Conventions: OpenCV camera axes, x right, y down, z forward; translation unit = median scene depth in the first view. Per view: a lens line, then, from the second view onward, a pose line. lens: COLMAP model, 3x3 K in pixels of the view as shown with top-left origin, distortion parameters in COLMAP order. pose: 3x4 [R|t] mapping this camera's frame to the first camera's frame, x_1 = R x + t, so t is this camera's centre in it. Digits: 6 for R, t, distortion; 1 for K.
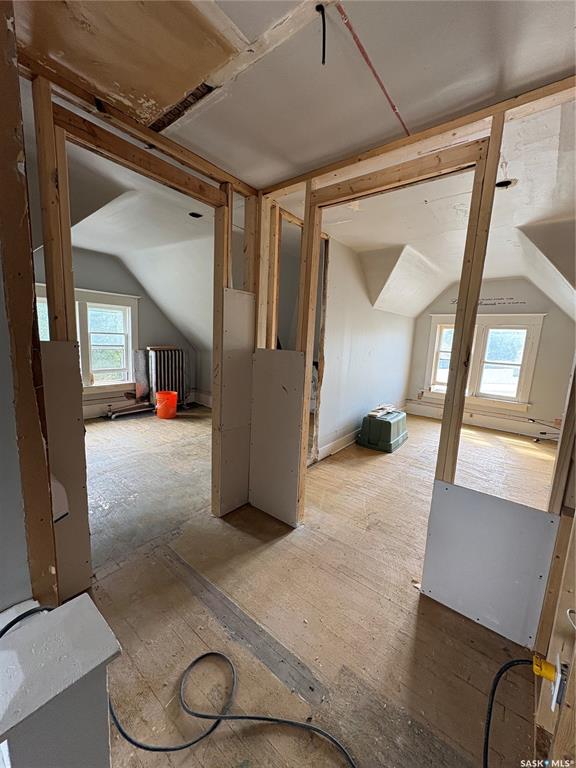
lens RADIAL K [[305.3, 0, 288.6], [0, 305.3, 382.8], [0, 0, 1]] dist [0.001889, -0.000294]
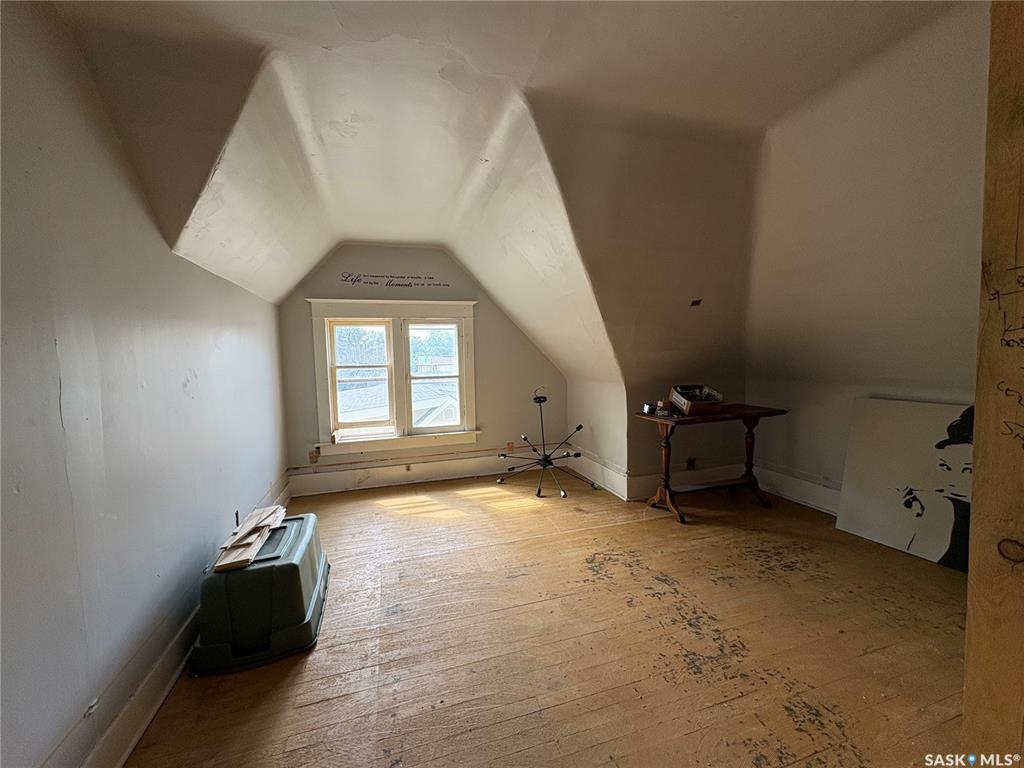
lens RADIAL K [[407.0, 0, 512.1], [0, 407.0, 384.4], [0, 0, 1]] dist [0.001889, -0.000294]
pose [[0.561275, -0.120184, 0.818857, 0.085543], [0.176603, 0.984005, 0.023373, -0.040419], [-0.808568, 0.131494, 0.573522, 0.389158]]
